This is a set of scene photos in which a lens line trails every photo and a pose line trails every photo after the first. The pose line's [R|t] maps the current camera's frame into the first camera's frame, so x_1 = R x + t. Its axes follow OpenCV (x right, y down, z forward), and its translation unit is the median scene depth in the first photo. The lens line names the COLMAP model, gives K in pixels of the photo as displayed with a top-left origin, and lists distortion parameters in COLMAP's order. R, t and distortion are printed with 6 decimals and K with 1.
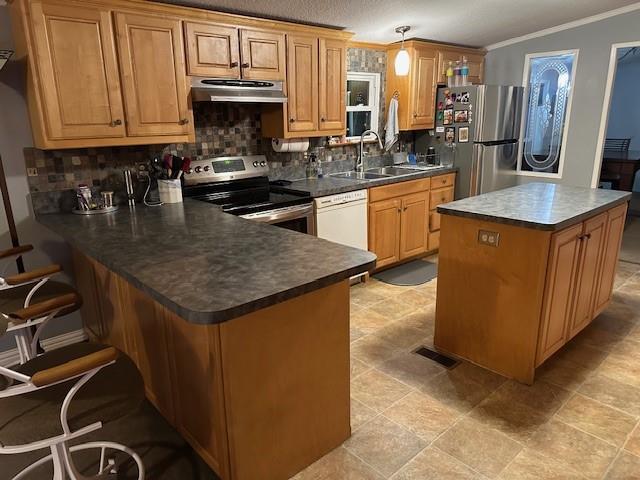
lens RADIAL K [[452.2, 0, 315.7], [0, 452.2, 238.1], [0, 0, 1]] dist [0.045234, -0.036975]
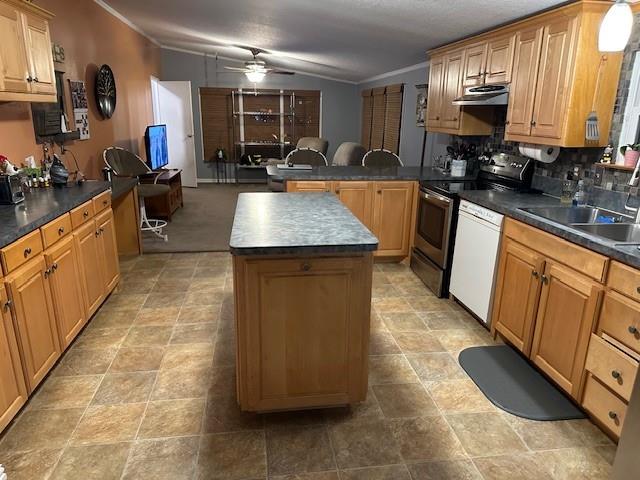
lens RADIAL K [[452.2, 0, 315.5], [0, 452.2, 242.3], [0, 0, 1]] dist [0.045234, -0.036975]
pose [[-0.569330, 0.223199, -0.791230, 1.052852], [-0.232877, 0.879234, 0.415591, -0.363179], [0.788436, 0.420868, -0.448597, 1.291438]]
